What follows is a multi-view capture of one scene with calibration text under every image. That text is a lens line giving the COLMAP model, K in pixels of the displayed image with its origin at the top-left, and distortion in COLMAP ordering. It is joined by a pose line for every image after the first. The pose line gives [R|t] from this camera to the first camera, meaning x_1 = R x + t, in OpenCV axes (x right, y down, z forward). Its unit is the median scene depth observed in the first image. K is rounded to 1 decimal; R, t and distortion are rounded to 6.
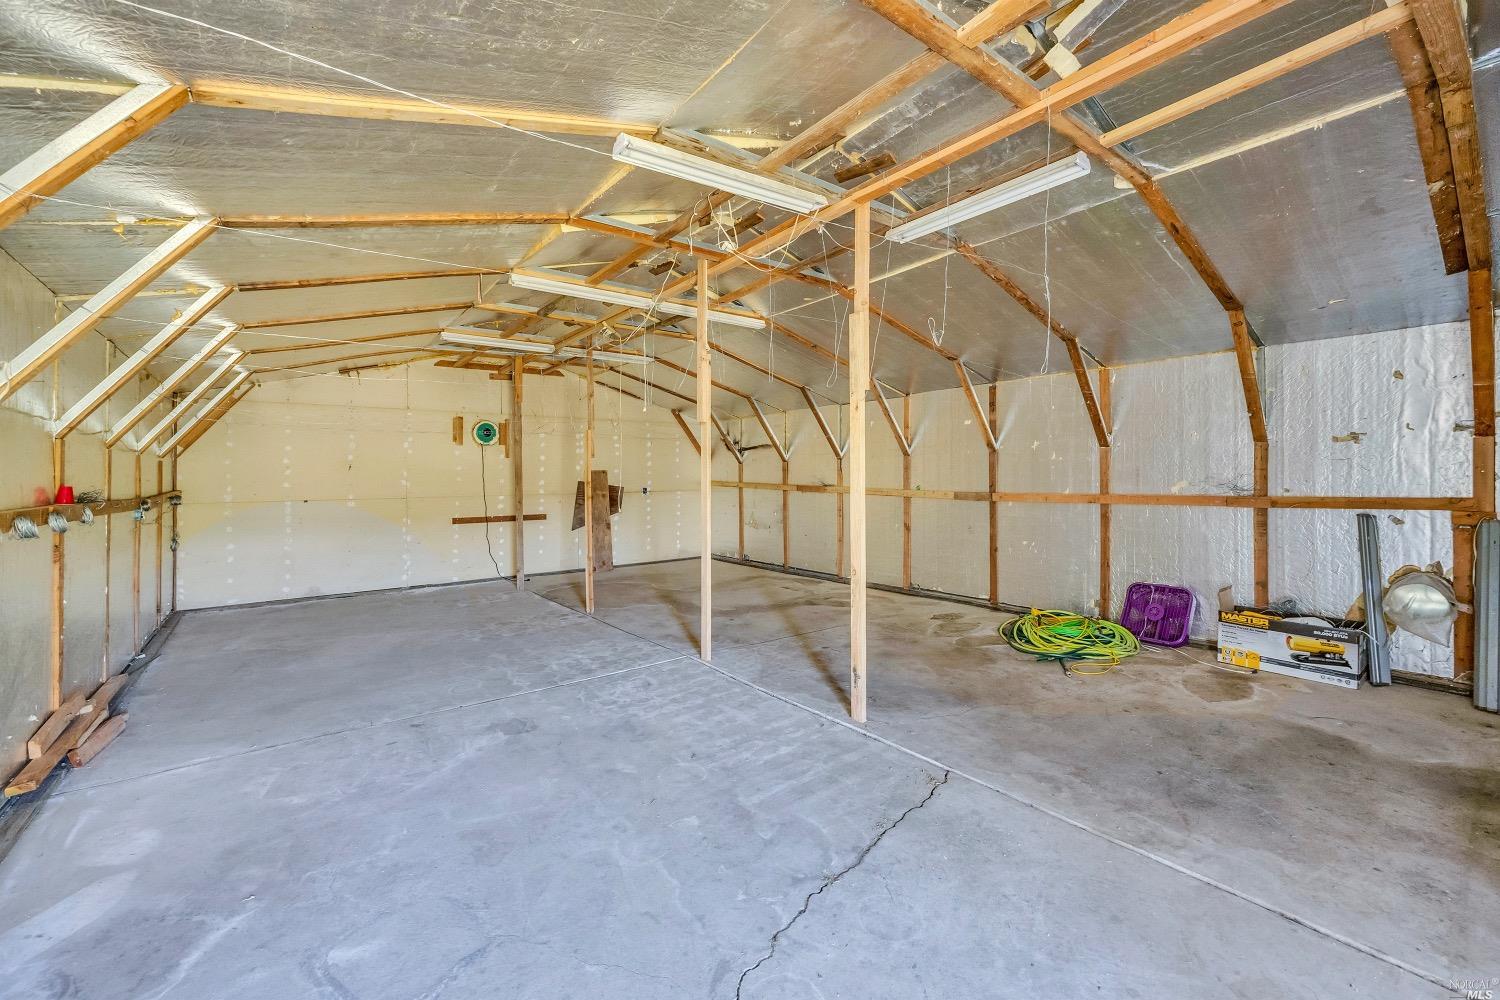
lens RADIAL K [[575.0, 0, 750.0], [0, 575.0, 500.0], [0, 0, 1]] dist [-0.000113, -0.000351]
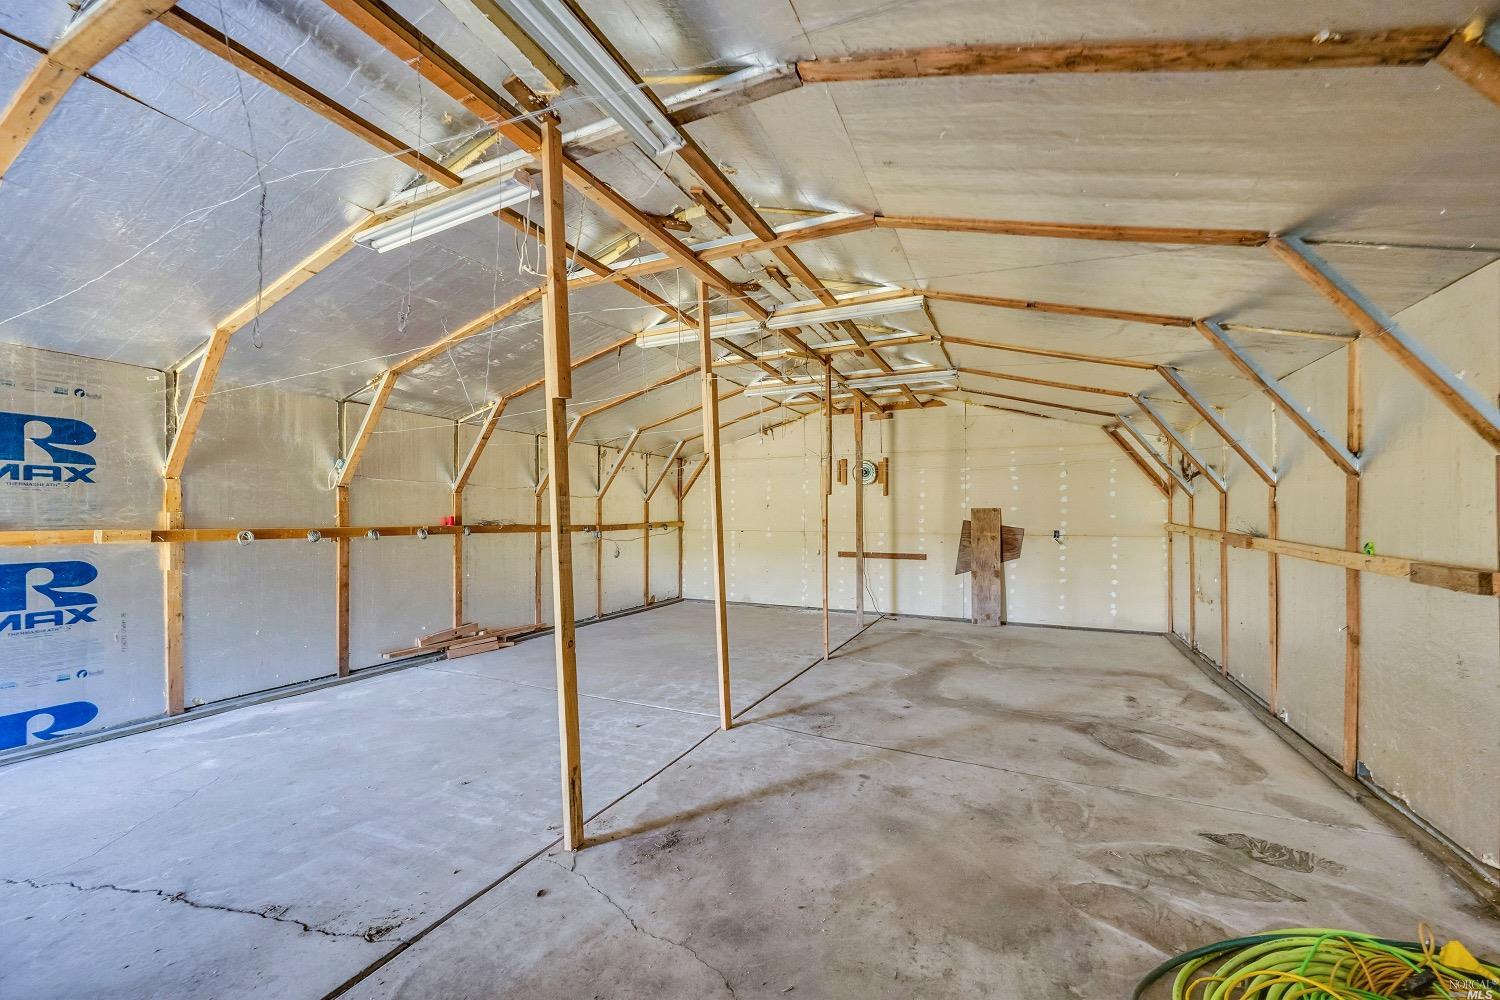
lens RADIAL K [[575.0, 0, 750.0], [0, 575.0, 500.0], [0, 0, 1]] dist [-0.000113, -0.000351]
pose [[0.498657, -0.012658, -0.866707, 0.733761], [-0.045962, 0.998101, -0.041021, -0.028187], [0.865580, 0.060291, 0.497128, 0.626023]]
